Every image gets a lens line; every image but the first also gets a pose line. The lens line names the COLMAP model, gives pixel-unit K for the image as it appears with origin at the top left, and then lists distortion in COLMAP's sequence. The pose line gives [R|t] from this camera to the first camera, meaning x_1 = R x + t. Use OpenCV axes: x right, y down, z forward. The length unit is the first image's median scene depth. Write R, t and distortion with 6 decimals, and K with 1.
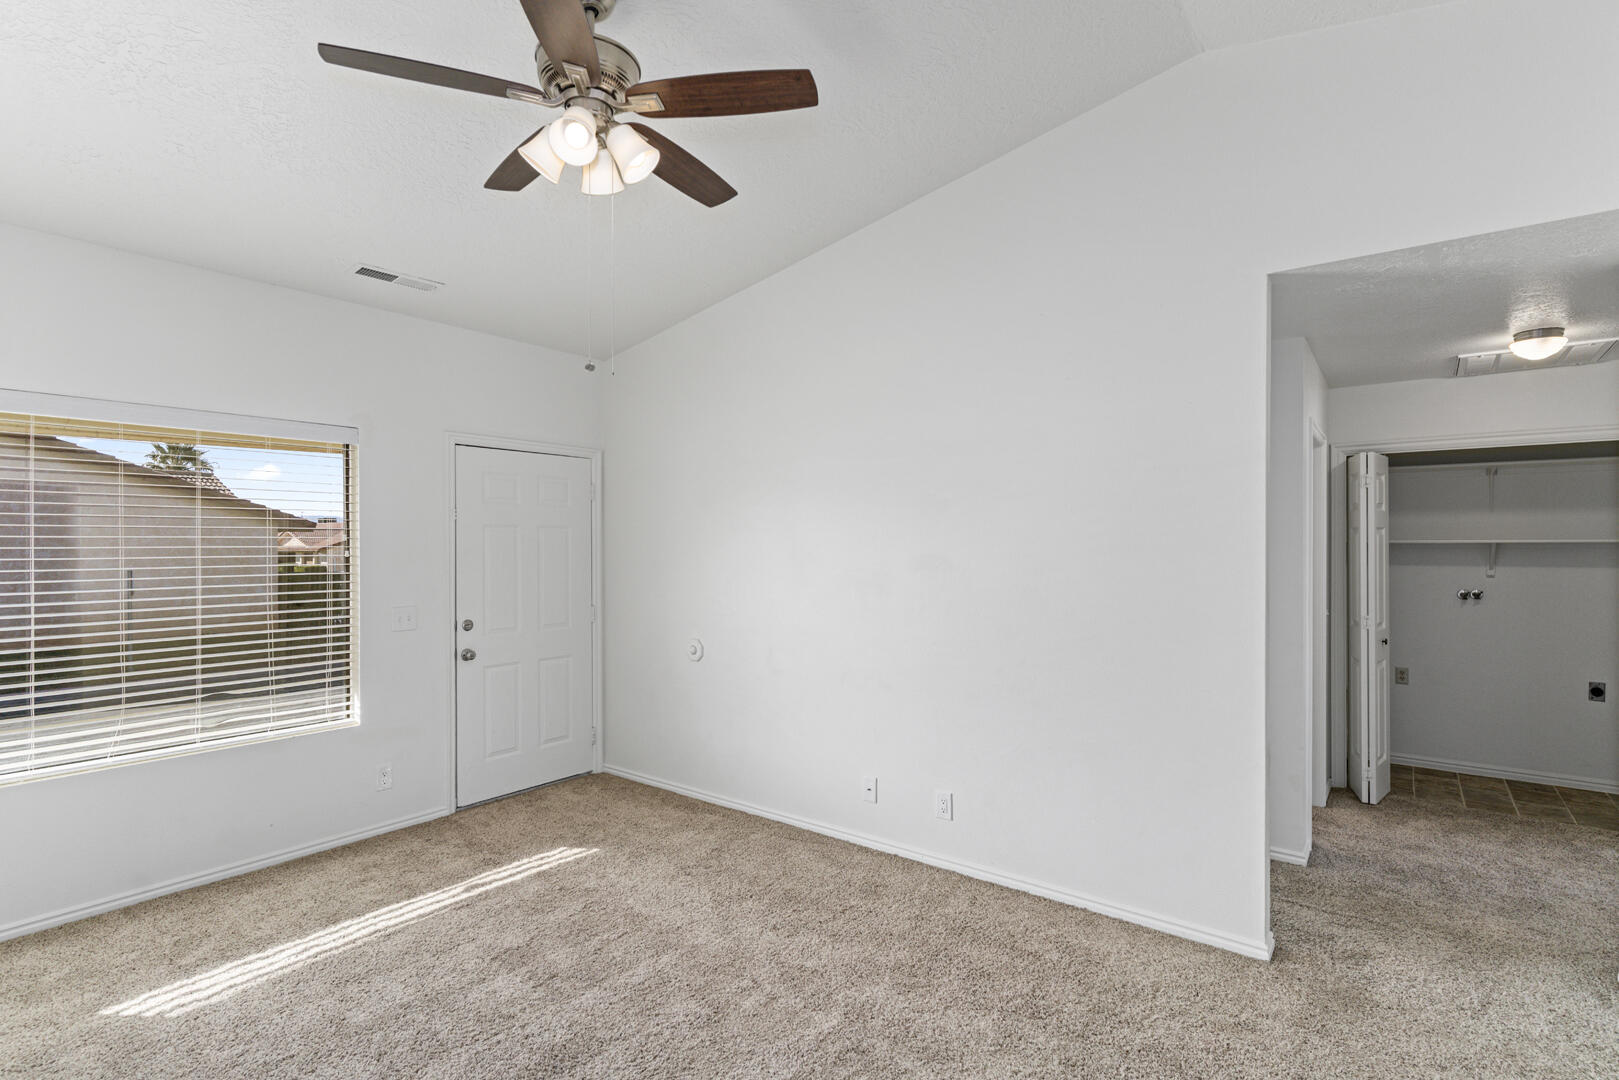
lens RADIAL K [[779.9, 0, 805.1], [0, 779.9, 557.1], [0, 0, 1]] dist [0.001548, 0.000253]
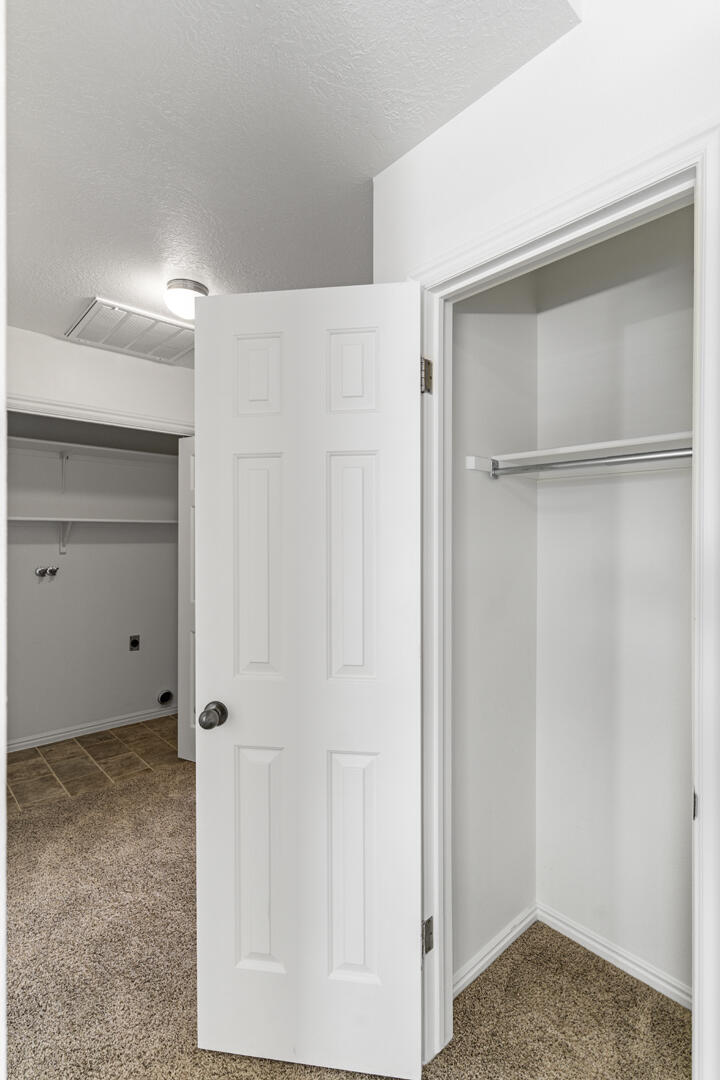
lens RADIAL K [[520.2, 0, 358.6], [0, 520.2, 539.4], [0, 0, 1]] dist [0.001548, 0.000253]
pose [[0.180257, -0.005854, 0.983602, 0.259535], [0.010513, 0.999937, 0.004025, 0.007354], [-0.983563, 0.009615, 0.180307, 0.490323]]
